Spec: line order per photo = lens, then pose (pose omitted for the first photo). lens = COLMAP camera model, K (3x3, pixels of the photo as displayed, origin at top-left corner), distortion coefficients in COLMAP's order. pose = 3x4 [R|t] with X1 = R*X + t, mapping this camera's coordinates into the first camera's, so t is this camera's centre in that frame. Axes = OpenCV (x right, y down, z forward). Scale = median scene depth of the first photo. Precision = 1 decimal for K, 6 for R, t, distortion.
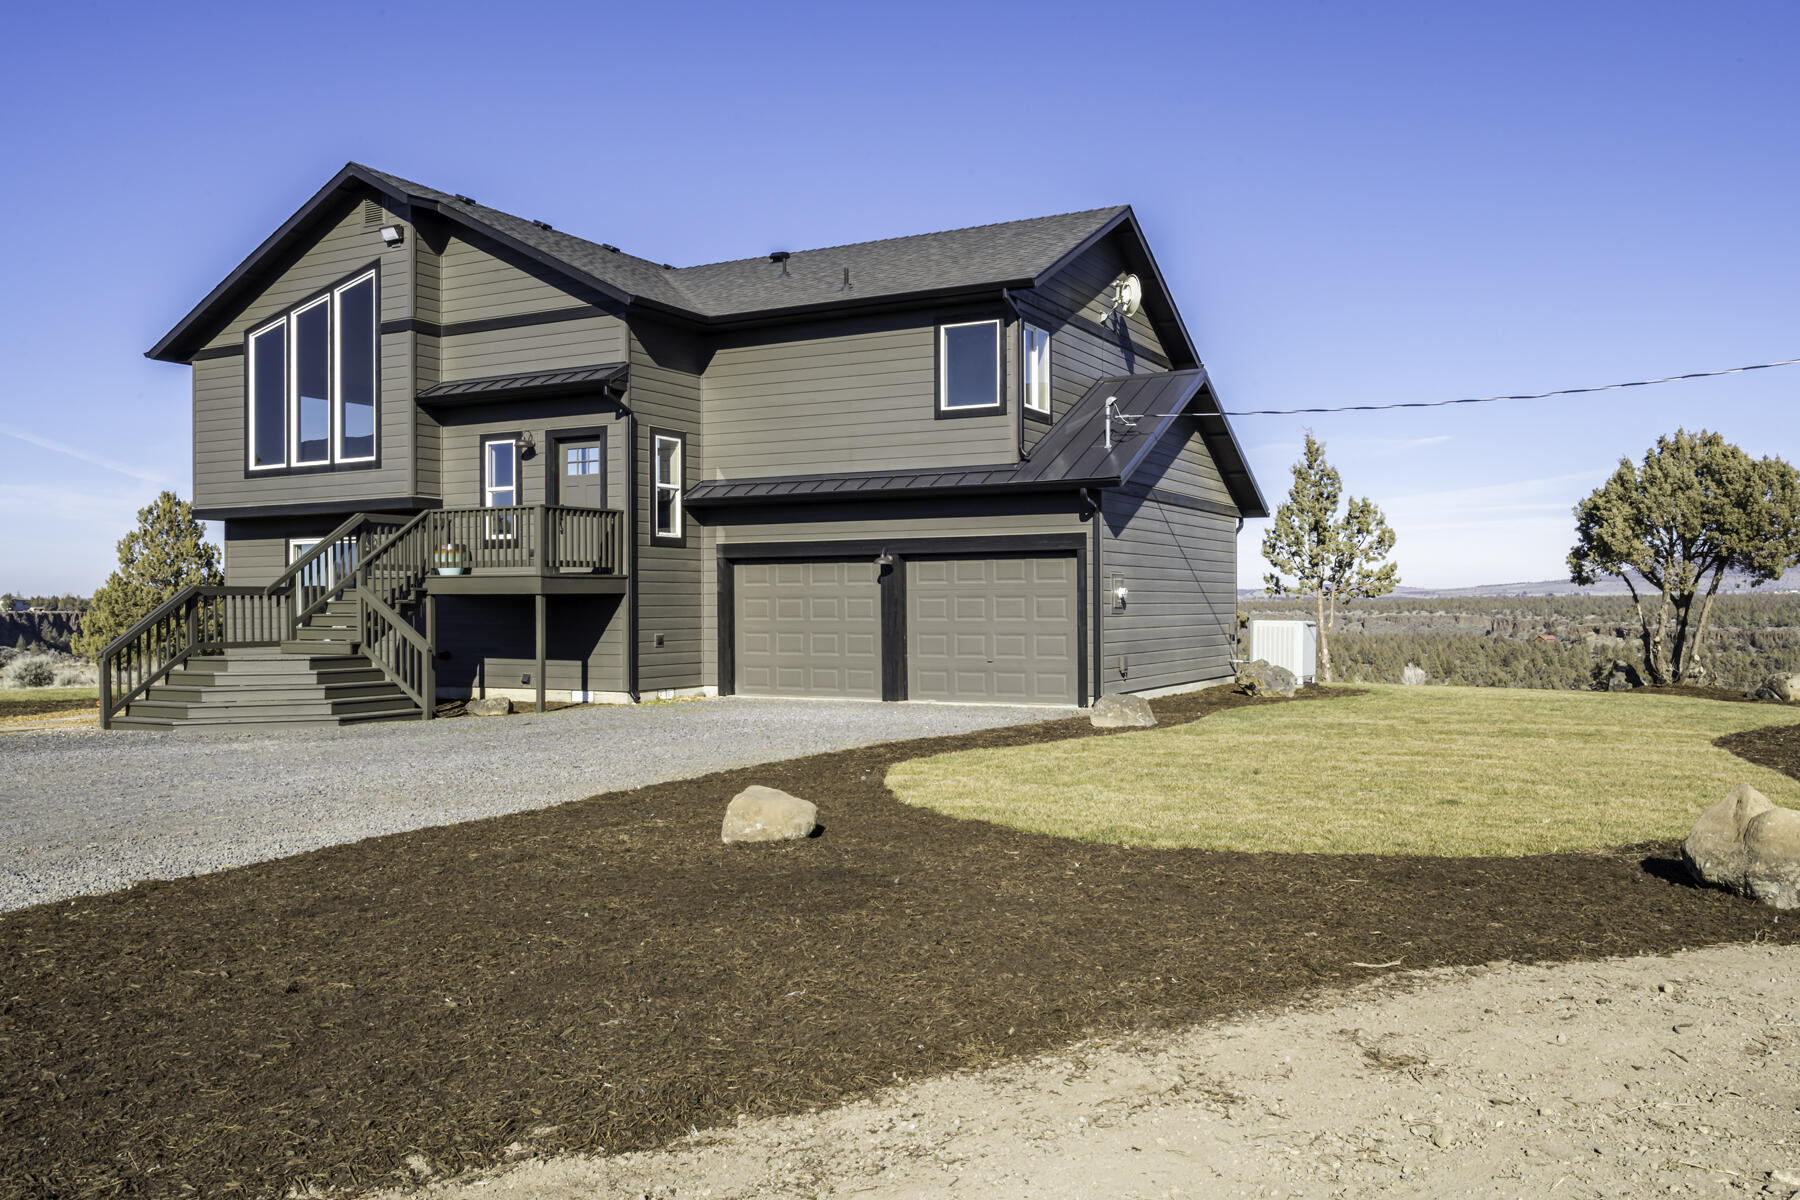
lens RADIAL K [[1432.9, 0, 897.0], [0, 1432.9, 600.6], [0, 0, 1]] dist [-0.005630, 0.000139]
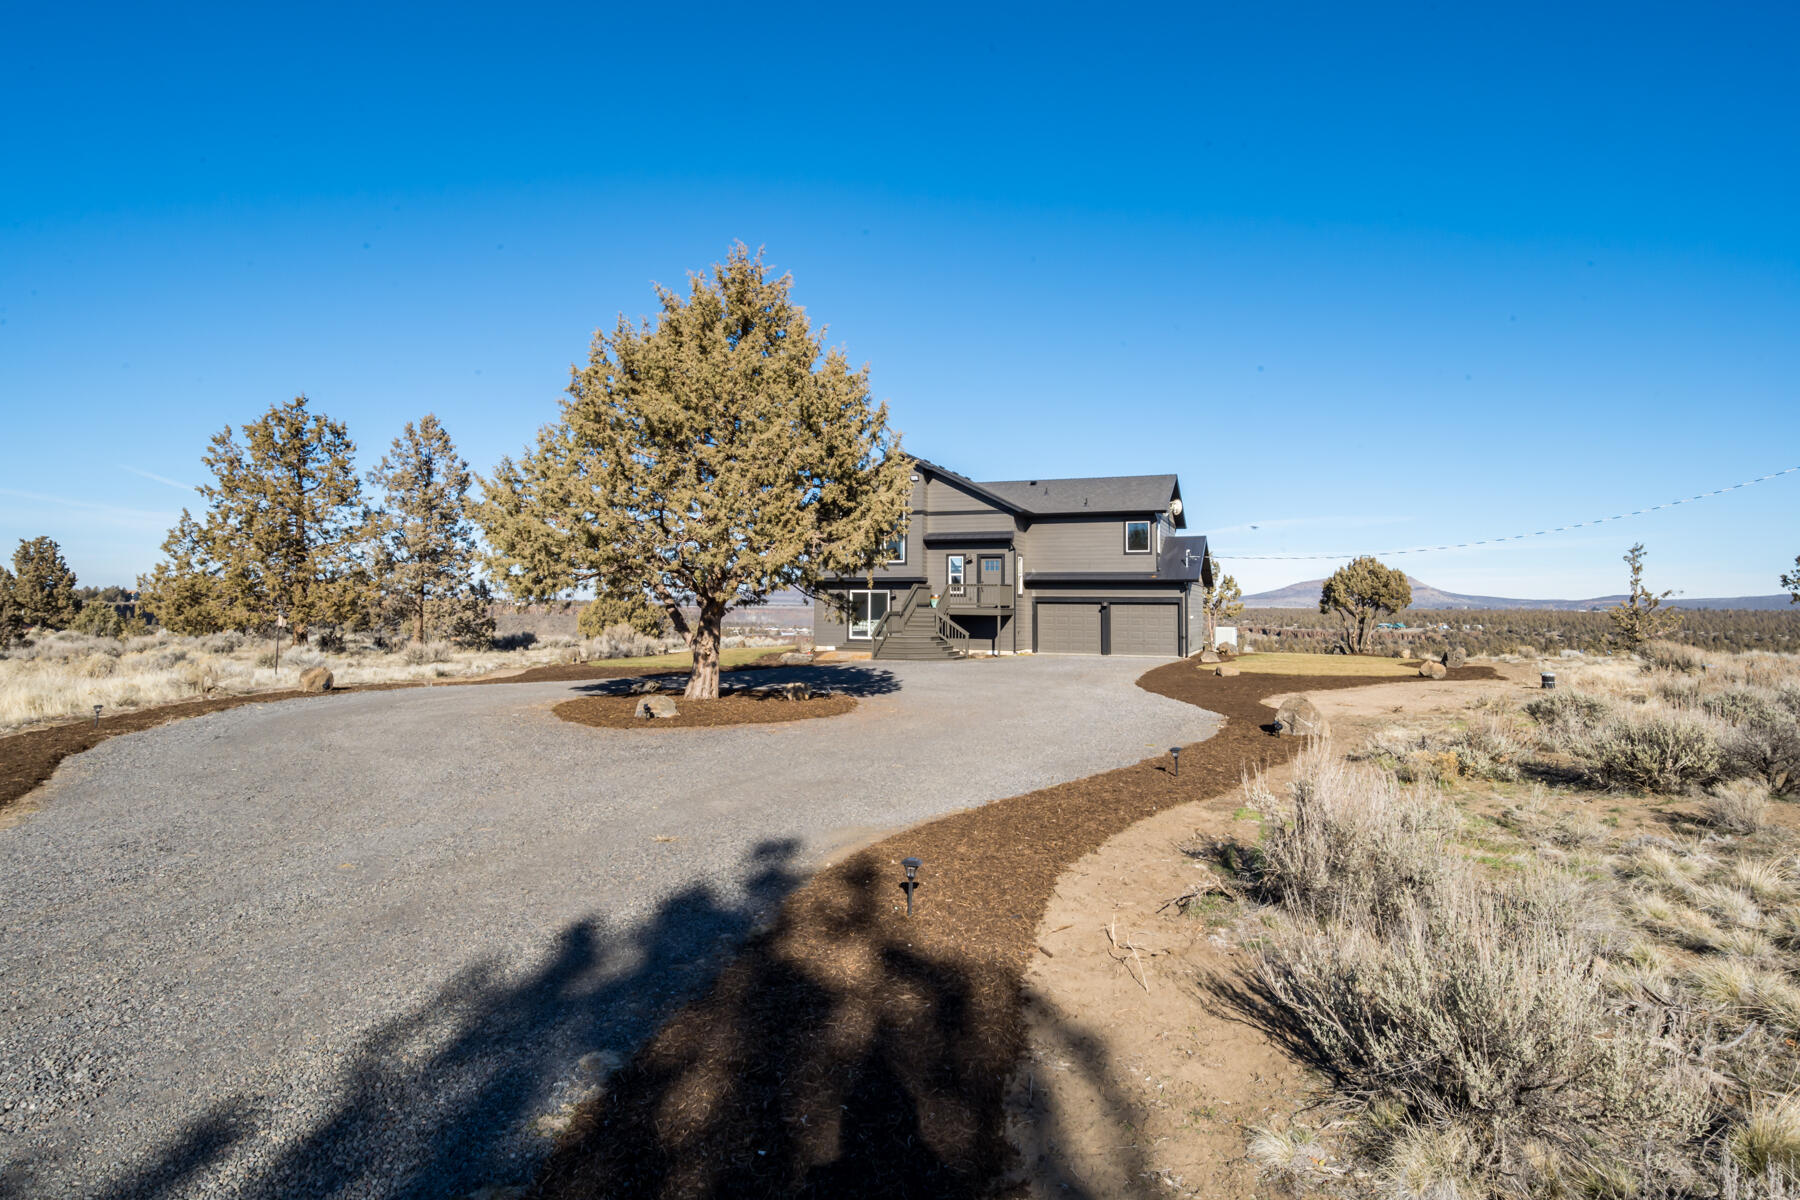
lens RADIAL K [[951.3, 0, 904.7], [0, 951.3, 604.8], [0, 0, 1]] dist [-0.000952, -0.000021]
pose [[0.992909, 0.013432, 0.118118, -0.576187], [-0.013284, 0.999910, -0.002043, -0.017112], [-0.118135, 0.000459, 0.992997, -0.747493]]
